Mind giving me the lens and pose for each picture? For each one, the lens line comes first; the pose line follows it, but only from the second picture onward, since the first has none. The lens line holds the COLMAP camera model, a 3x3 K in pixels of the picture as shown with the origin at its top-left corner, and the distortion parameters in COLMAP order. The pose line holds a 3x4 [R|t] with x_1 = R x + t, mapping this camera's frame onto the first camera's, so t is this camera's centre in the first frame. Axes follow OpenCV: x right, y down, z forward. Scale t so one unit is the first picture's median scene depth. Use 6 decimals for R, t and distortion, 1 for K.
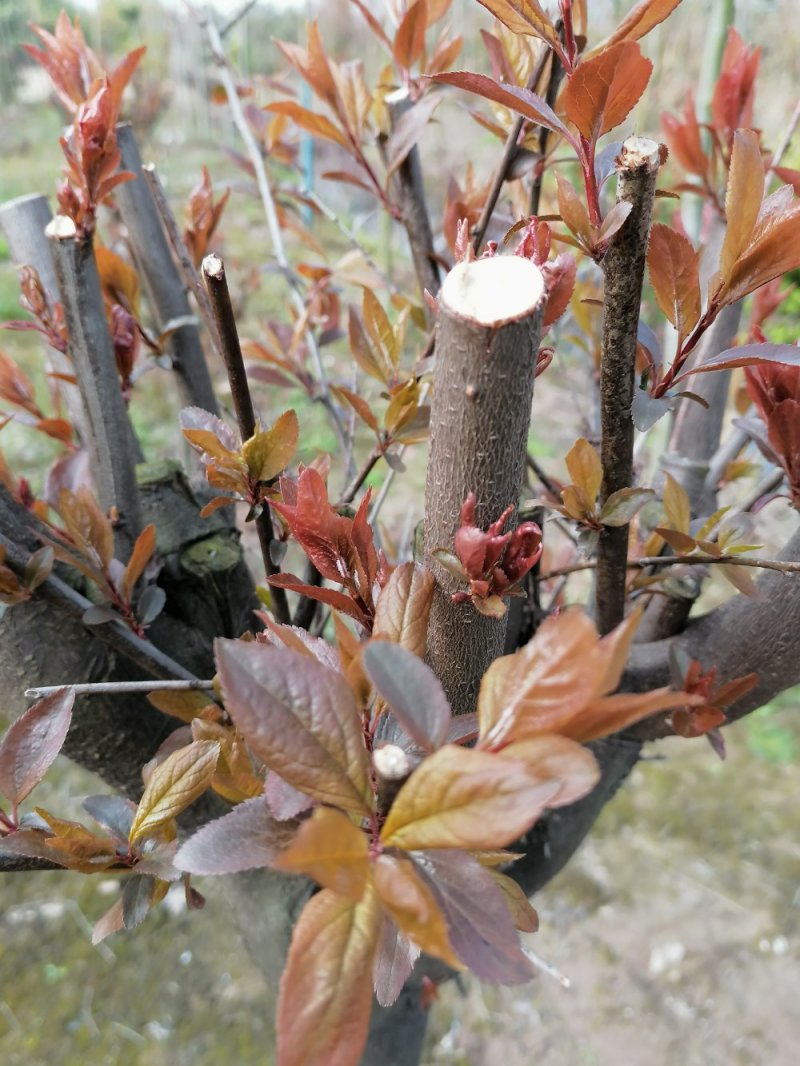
lens RADIAL K [[879.7, 0, 400.2], [0, 879.7, 514.3], [0, 0, 1]] dist [0.109127, -0.149498]
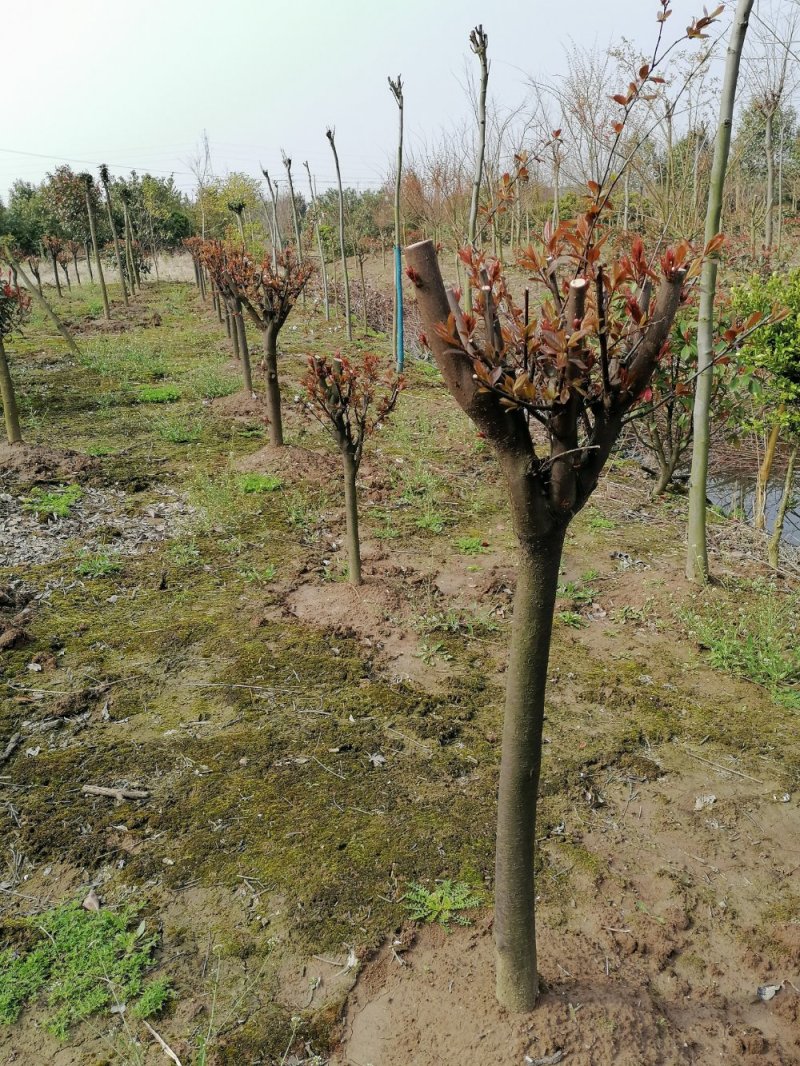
lens RADIAL K [[879.7, 0, 400.2], [0, 879.7, 514.3], [0, 0, 1]] dist [0.109127, -0.149498]
pose [[0.996850, -0.025187, -0.075200, -0.142820], [0.012249, 0.985747, -0.167790, 0.475313], [0.078354, 0.166340, 0.982950, -1.000537]]
